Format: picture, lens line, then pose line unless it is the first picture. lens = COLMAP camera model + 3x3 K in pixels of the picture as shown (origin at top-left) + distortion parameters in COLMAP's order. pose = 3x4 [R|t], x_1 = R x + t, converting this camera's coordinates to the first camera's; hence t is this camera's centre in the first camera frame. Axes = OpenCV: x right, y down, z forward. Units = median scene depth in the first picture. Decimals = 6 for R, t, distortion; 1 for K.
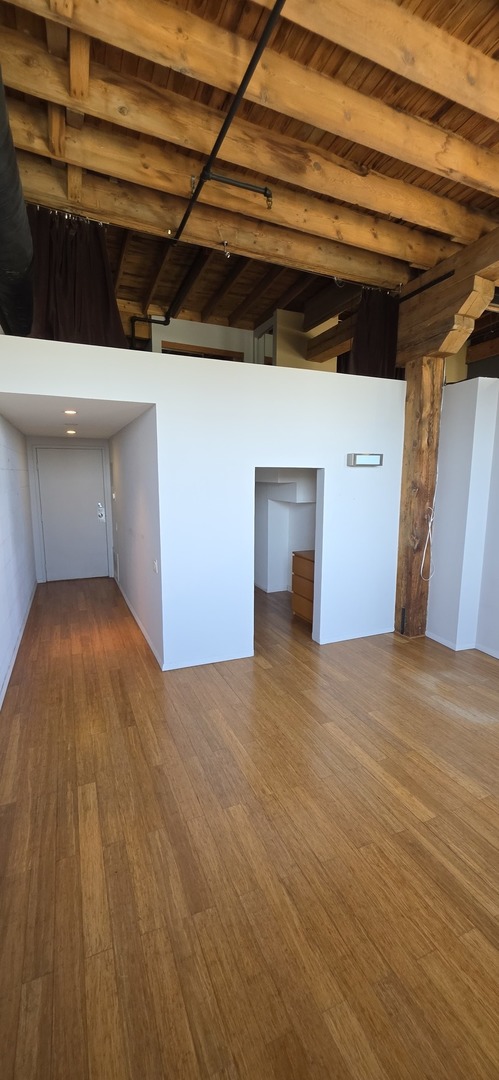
lens RADIAL K [[435.0, 0, 250.8], [0, 435.0, 544.6], [0, 0, 1]] dist [-0.000442, 0.001098]
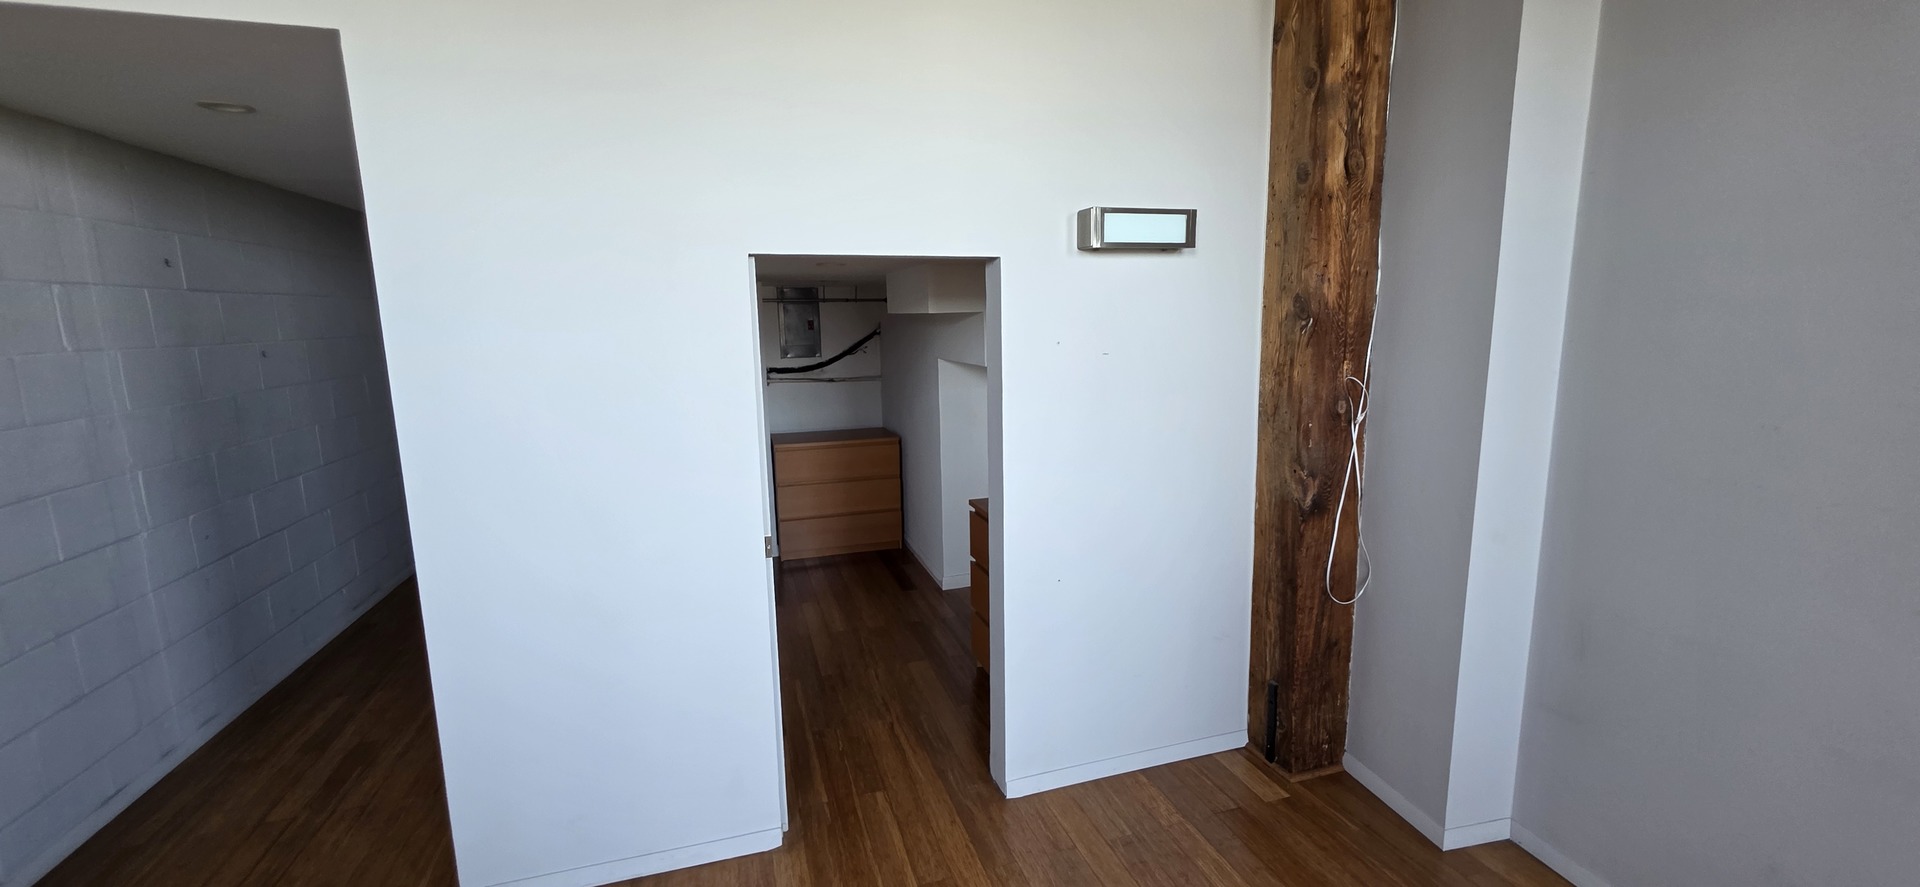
lens RADIAL K [[773.3, 0, 965.4], [0, 773.3, 441.6], [0, 0, 1]] dist [-0.000442, 0.001098]
pose [[0.995203, -0.004562, -0.097726, 0.187201], [0.005174, 0.999969, 0.006004, -0.044525], [0.097696, -0.006481, 0.995195, 0.418162]]
